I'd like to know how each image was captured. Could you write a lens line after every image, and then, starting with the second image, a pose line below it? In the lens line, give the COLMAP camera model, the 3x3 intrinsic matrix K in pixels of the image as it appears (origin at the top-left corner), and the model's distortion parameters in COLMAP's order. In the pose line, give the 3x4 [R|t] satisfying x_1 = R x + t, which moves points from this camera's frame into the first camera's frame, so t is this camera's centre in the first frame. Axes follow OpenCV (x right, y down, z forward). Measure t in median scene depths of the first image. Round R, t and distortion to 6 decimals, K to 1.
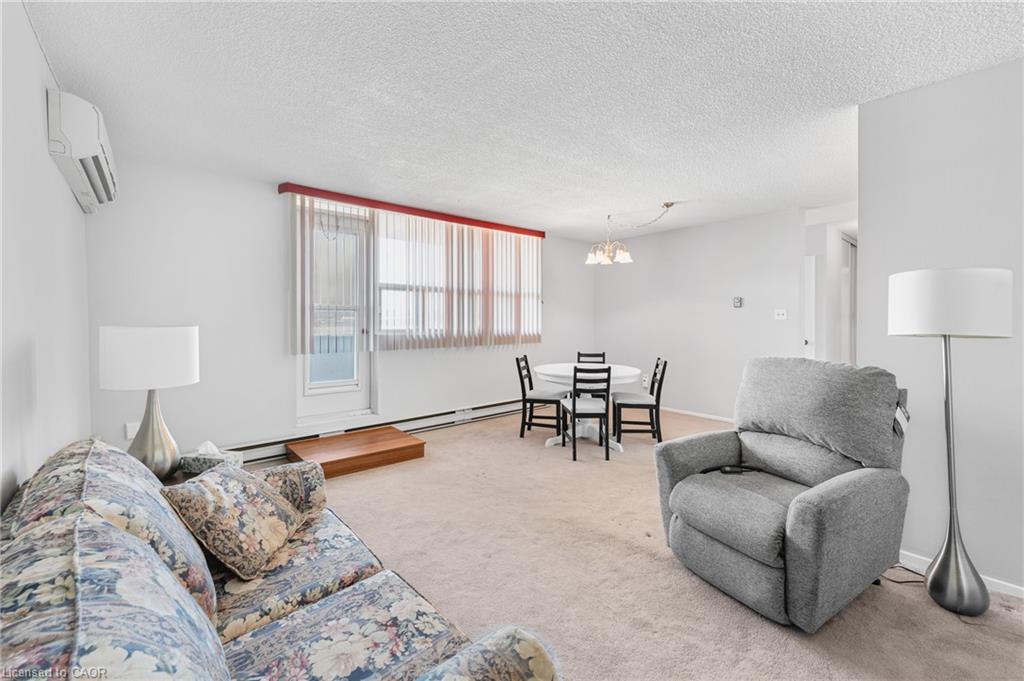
lens RADIAL K [[431.1, 0, 520.7], [0, 431.1, 325.6], [0, 0, 1]] dist [0.000513, -0.000013]
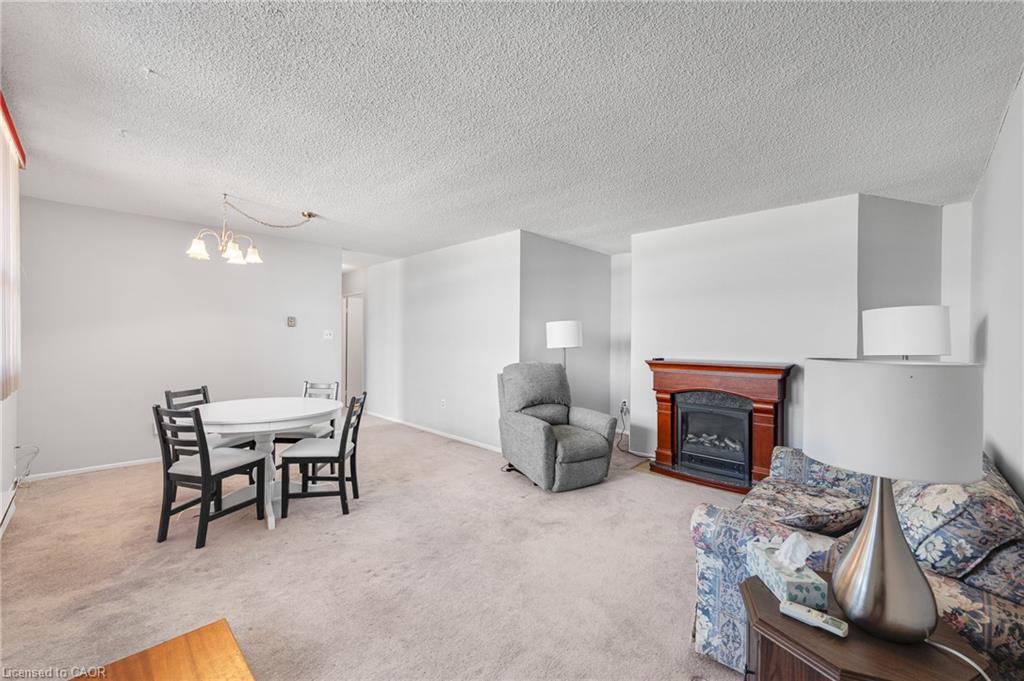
lens RADIAL K [[408.7, 0, 512.0], [0, 408.7, 340.5], [0, 0, 1]] dist [-0.000390, -0.000196]
pose [[-0.069462, -0.002718, 0.997581, -0.634425], [0.007673, 0.999965, 0.003258, -0.012092], [-0.997555, 0.007880, -0.069439, 0.712174]]
